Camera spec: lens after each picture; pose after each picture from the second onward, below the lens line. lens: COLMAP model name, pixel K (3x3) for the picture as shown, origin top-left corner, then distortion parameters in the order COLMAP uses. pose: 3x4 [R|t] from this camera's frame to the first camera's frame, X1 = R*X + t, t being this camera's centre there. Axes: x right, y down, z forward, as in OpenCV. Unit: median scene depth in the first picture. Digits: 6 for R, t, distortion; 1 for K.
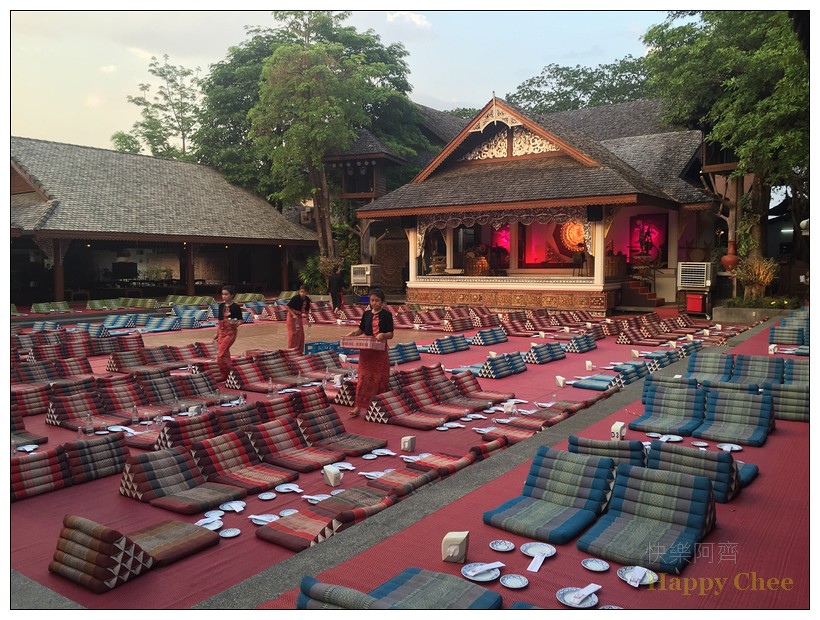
lens RADIAL K [[690.8, 0, 409.5], [0, 690.8, 306.8], [0, 0, 1]] dist [-0.050126, 0.000138]
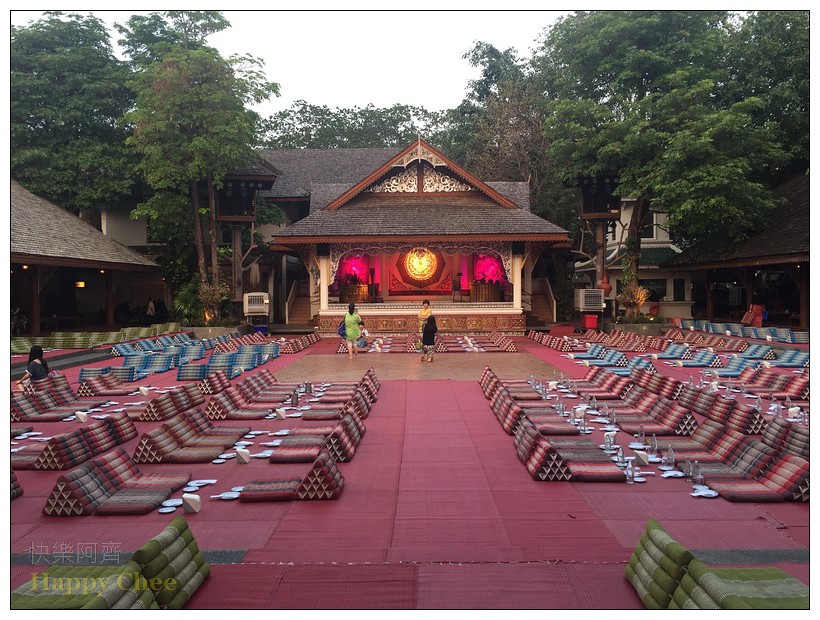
lens RADIAL K [[655.7, 0, 410.7], [0, 655.7, 311.3], [0, 0, 1]] dist [-0.085064, -0.004409]
pose [[0.809496, -0.024759, 0.586602, -0.471006], [0.038991, 0.999172, -0.011635, -0.019280], [-0.585829, 0.032291, 0.809791, 0.178788]]
